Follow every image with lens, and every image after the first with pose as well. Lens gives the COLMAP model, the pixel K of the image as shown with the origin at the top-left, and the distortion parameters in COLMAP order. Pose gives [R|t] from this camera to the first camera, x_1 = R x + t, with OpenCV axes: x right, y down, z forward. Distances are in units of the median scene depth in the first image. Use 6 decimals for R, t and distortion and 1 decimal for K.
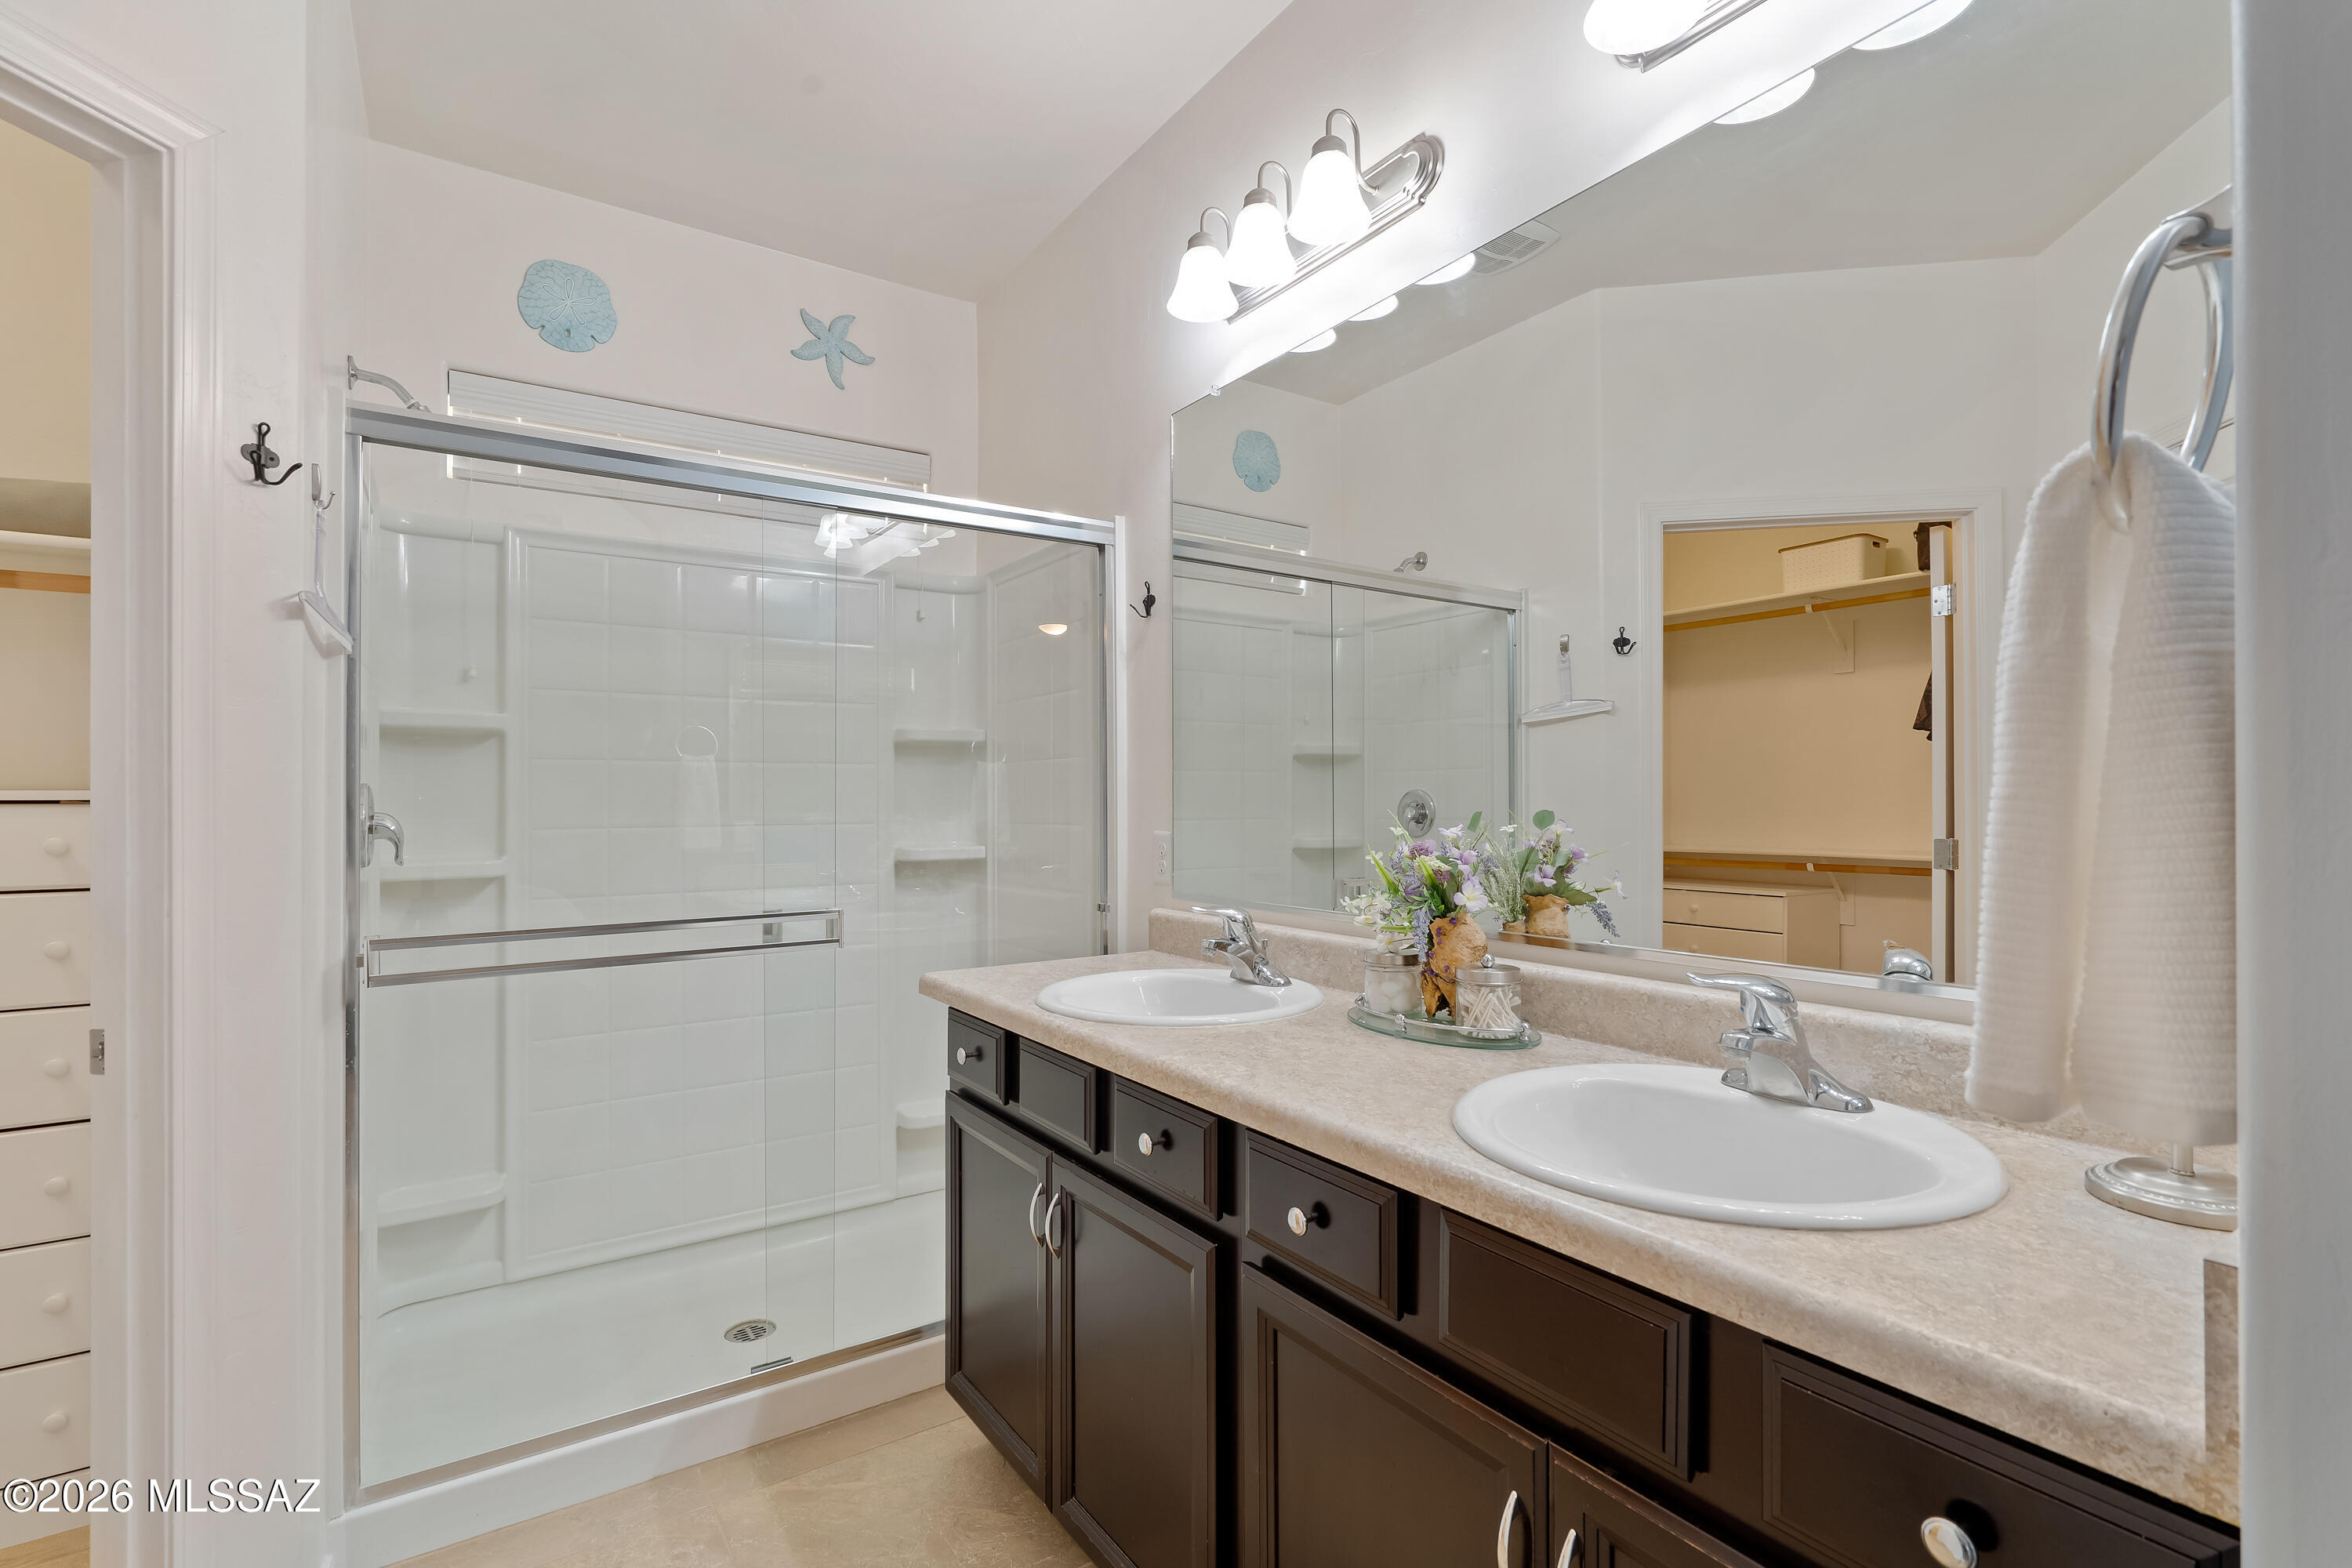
lens RADIAL K [[1079.6, 0, 1175.8], [0, 1079.6, 787.8], [0, 0, 1]] dist [-0.005789, 0.003578]
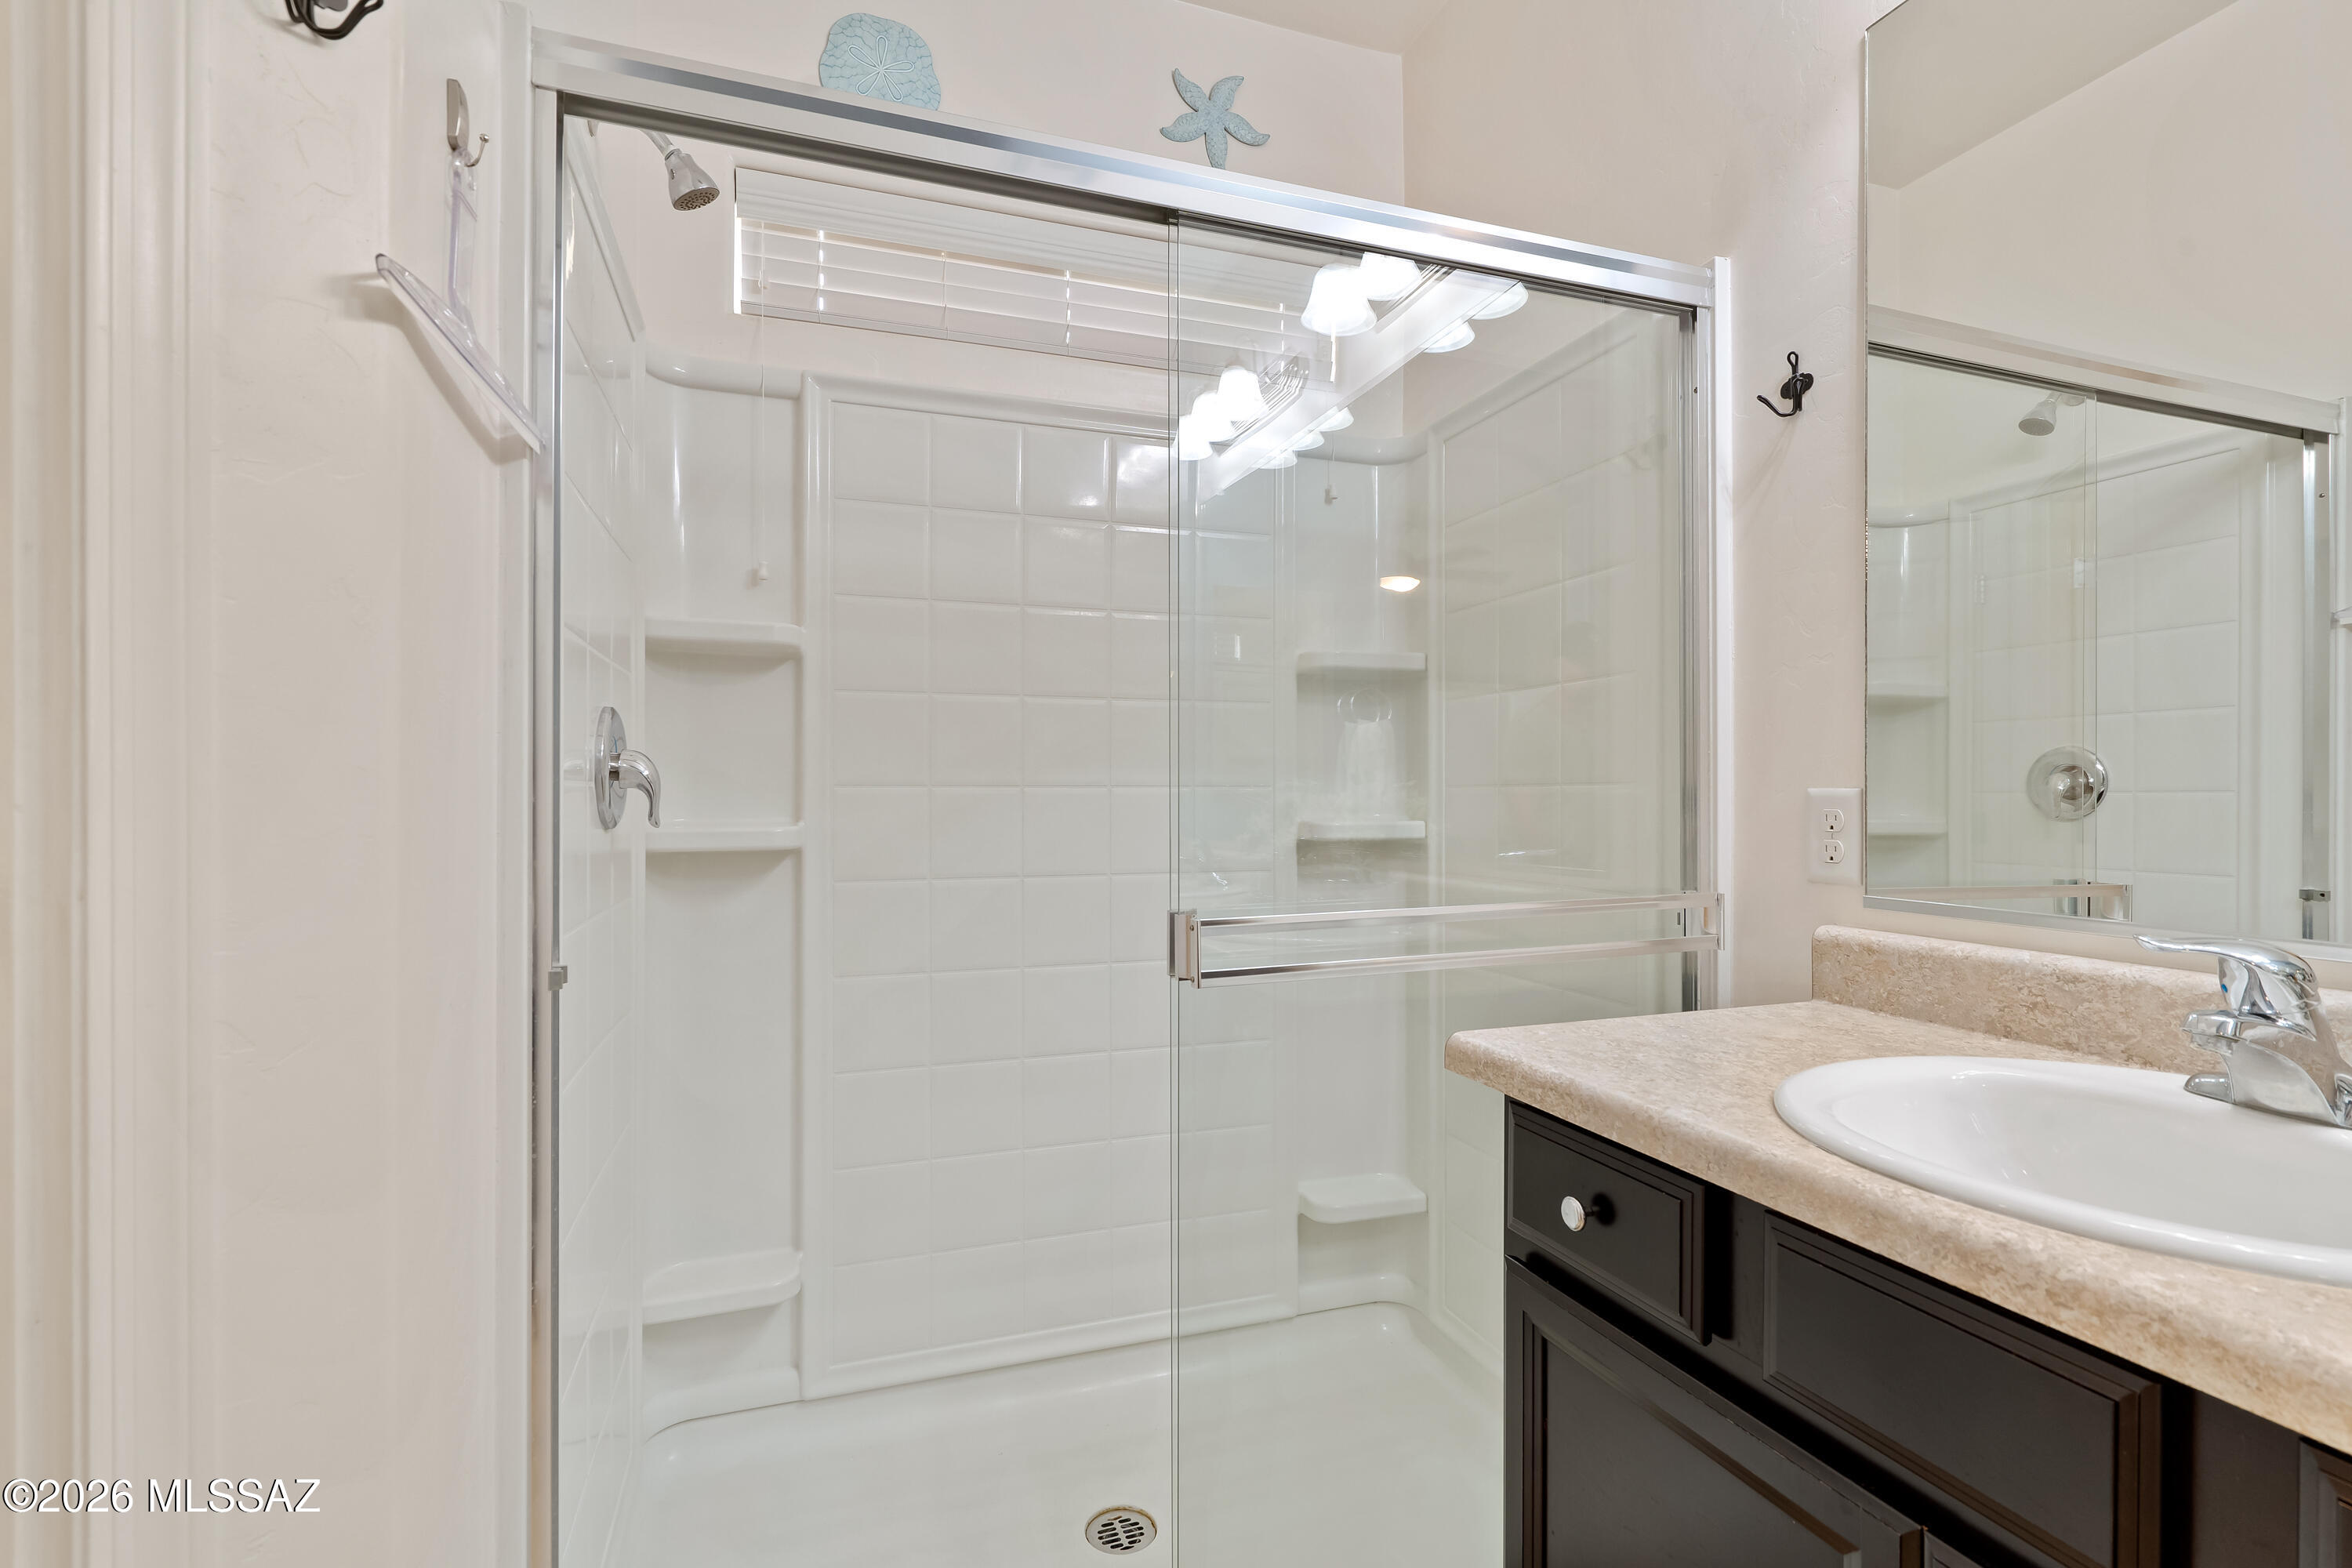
lens RADIAL K [[1079.6, 0, 1175.3], [0, 1079.6, 788.7], [0, 0, 1]] dist [-0.005789, 0.003578]
pose [[0.967530, 0.004197, -0.252722, -0.192165], [-0.002512, 0.999972, 0.006987, 0.035794], [0.252744, -0.006126, 0.967514, 0.356057]]
